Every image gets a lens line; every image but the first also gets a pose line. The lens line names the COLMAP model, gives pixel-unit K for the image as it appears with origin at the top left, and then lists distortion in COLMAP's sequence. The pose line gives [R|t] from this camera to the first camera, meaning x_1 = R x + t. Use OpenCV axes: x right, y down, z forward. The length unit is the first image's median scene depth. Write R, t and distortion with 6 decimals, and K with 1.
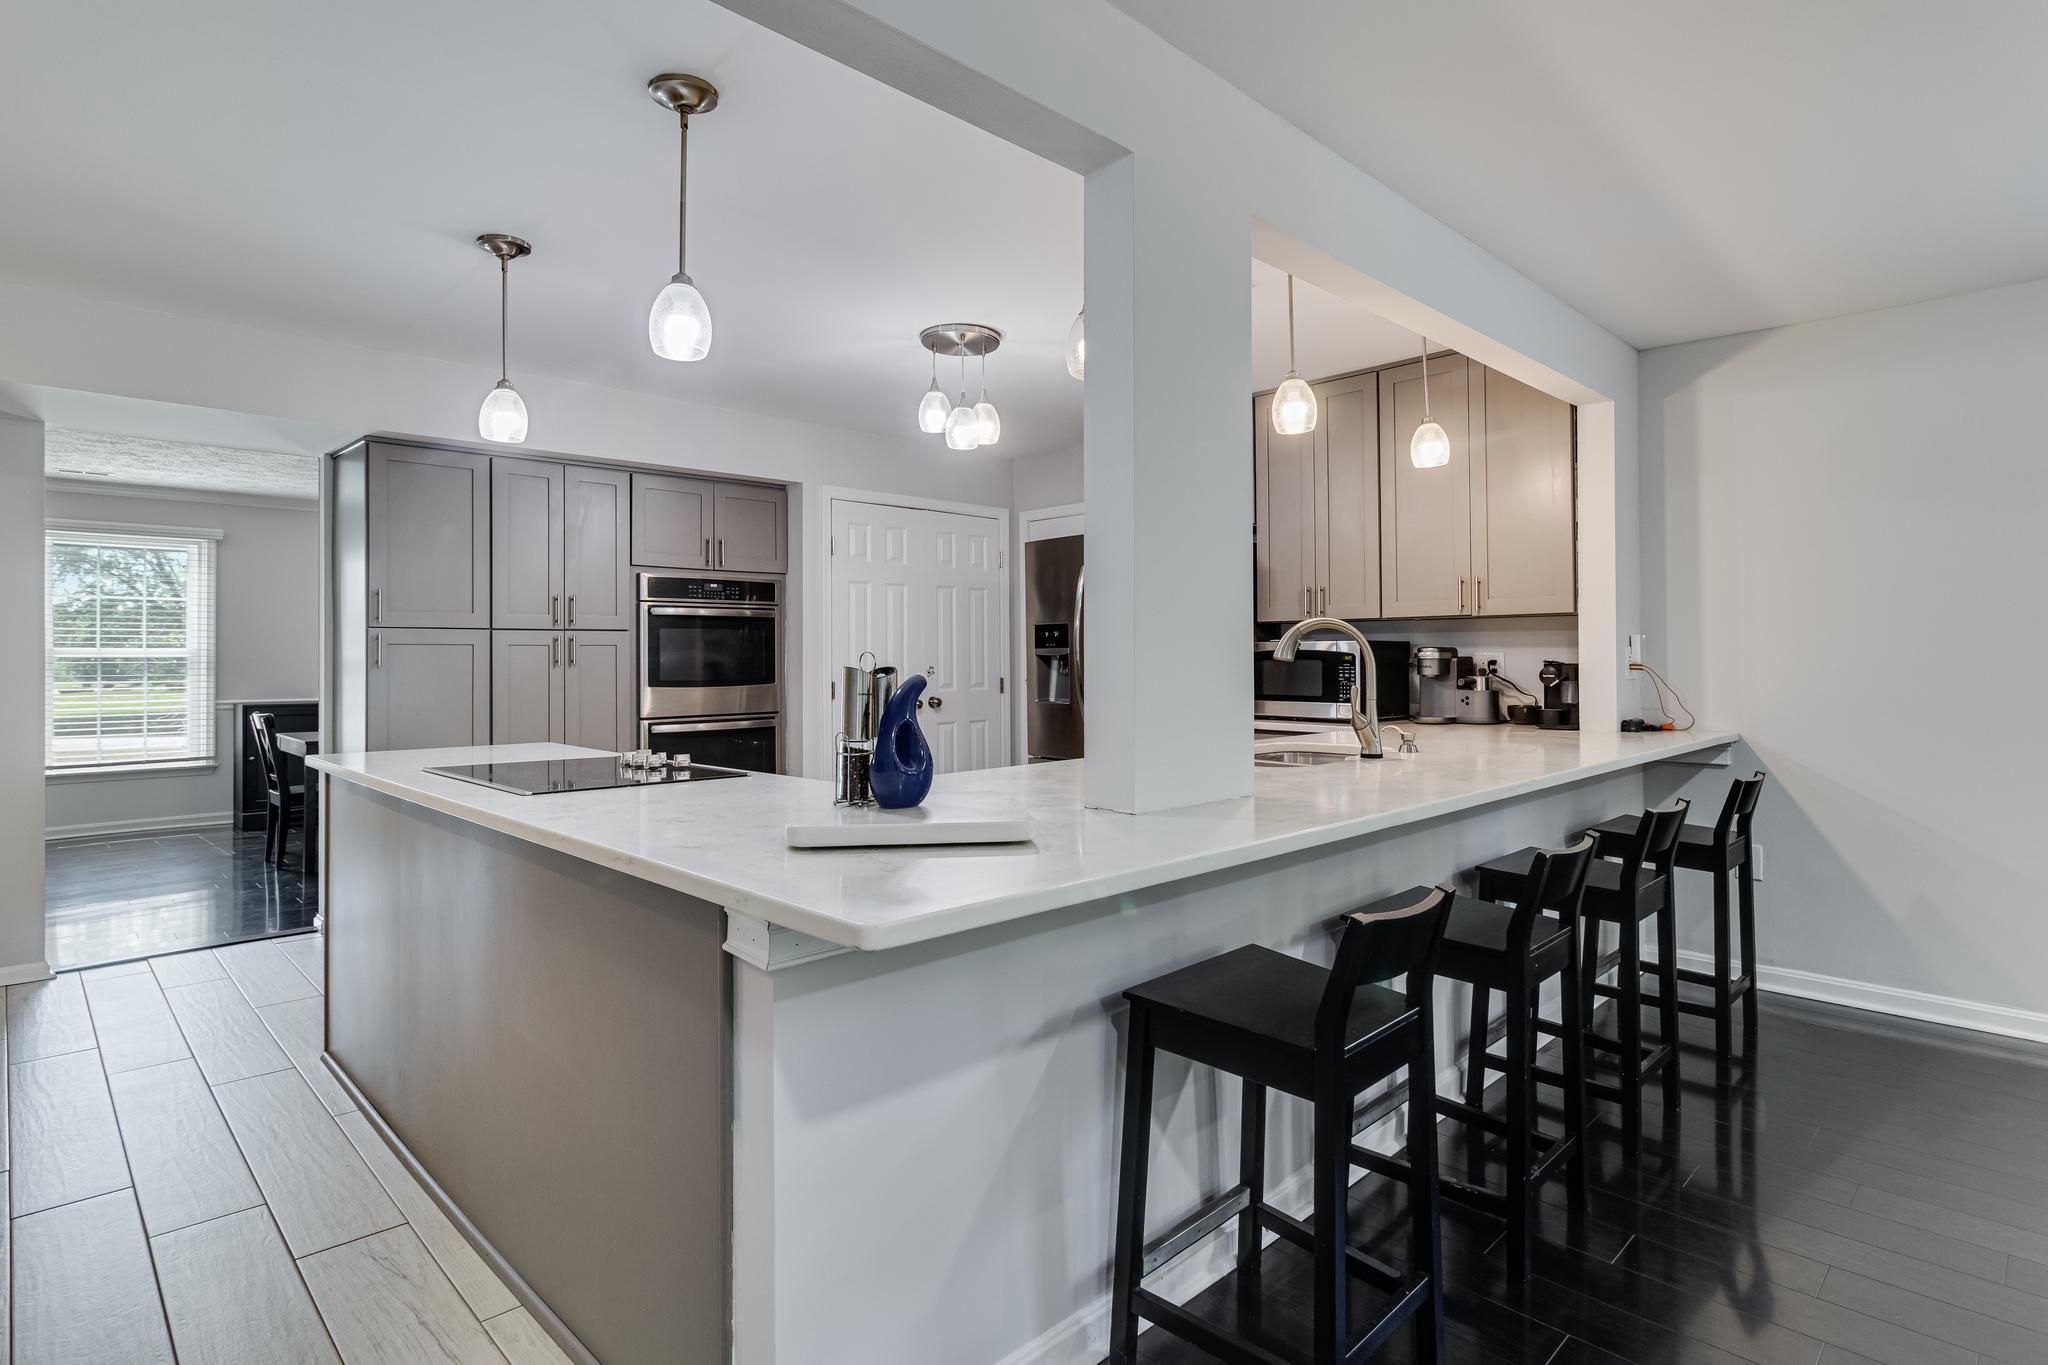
lens RADIAL K [[1039.8, 0, 1012.4], [0, 1039.8, 668.4], [0, 0, 1]] dist [0.002417, 0.000096]
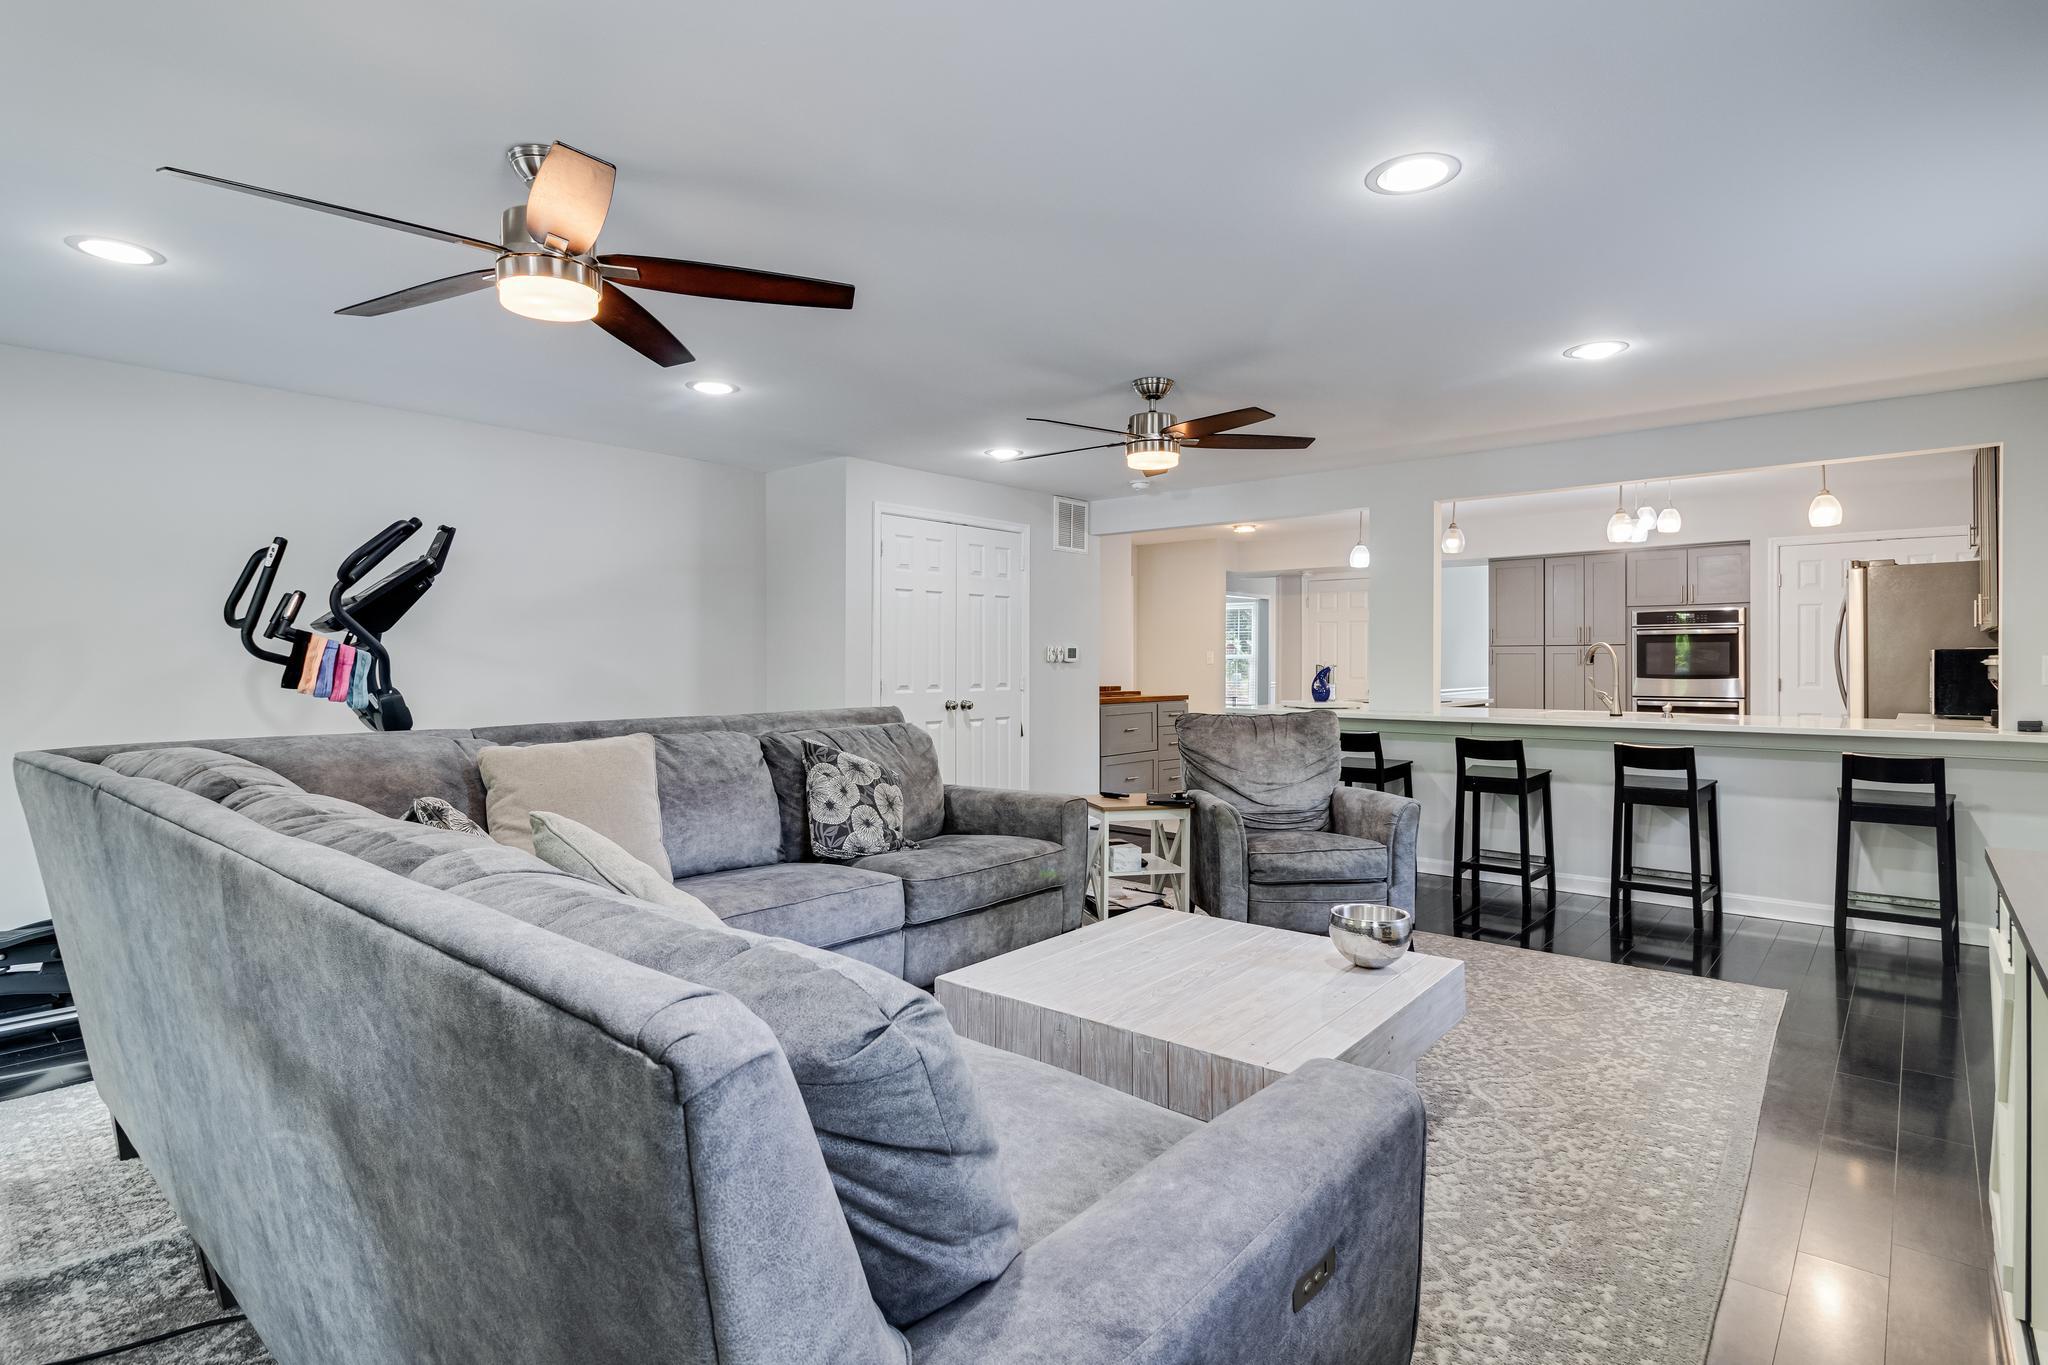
lens RADIAL K [[1039.8, 0, 1023.4], [0, 1039.8, 674.1], [0, 0, 1]] dist [0.002417, 0.000096]
pose [[0.075463, 0.007508, -0.997120, 1.336102], [-0.013326, 0.999890, 0.006520, 0.011624], [0.997060, 0.012795, 0.075555, -0.092150]]
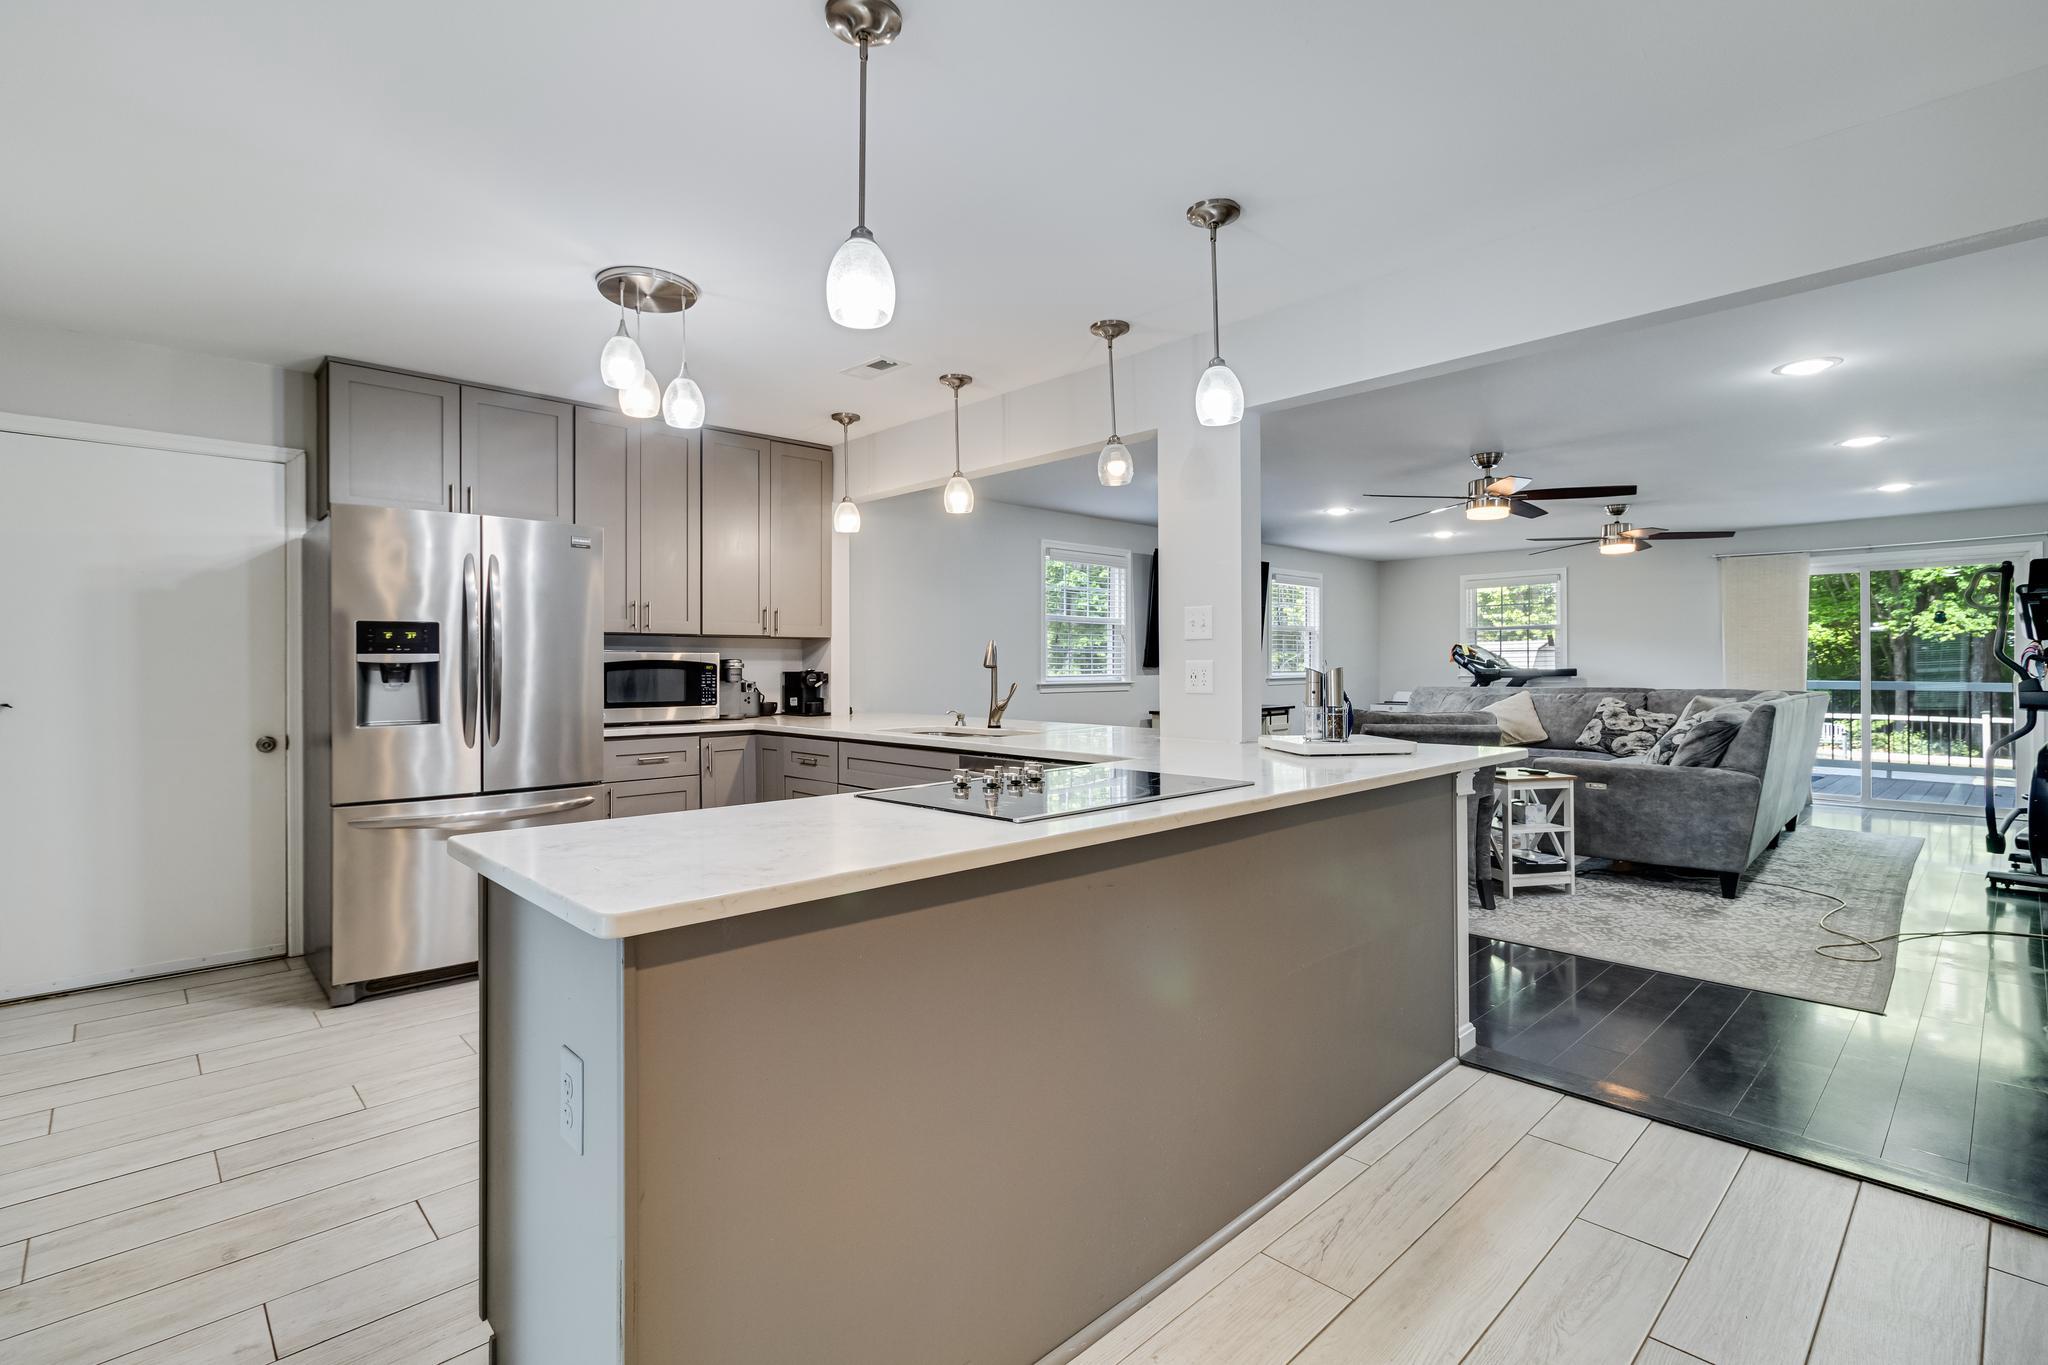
lens RADIAL K [[947.1, 0, 1025.6], [0, 947.1, 669.0], [0, 0, 1]] dist [0.007614, -0.000707]
pose [[0.017213, 0.001851, 0.999850, -0.730951], [0.016798, 0.999857, -0.002140, 0.000392], [-0.999711, 0.016832, 0.017179, 0.606339]]
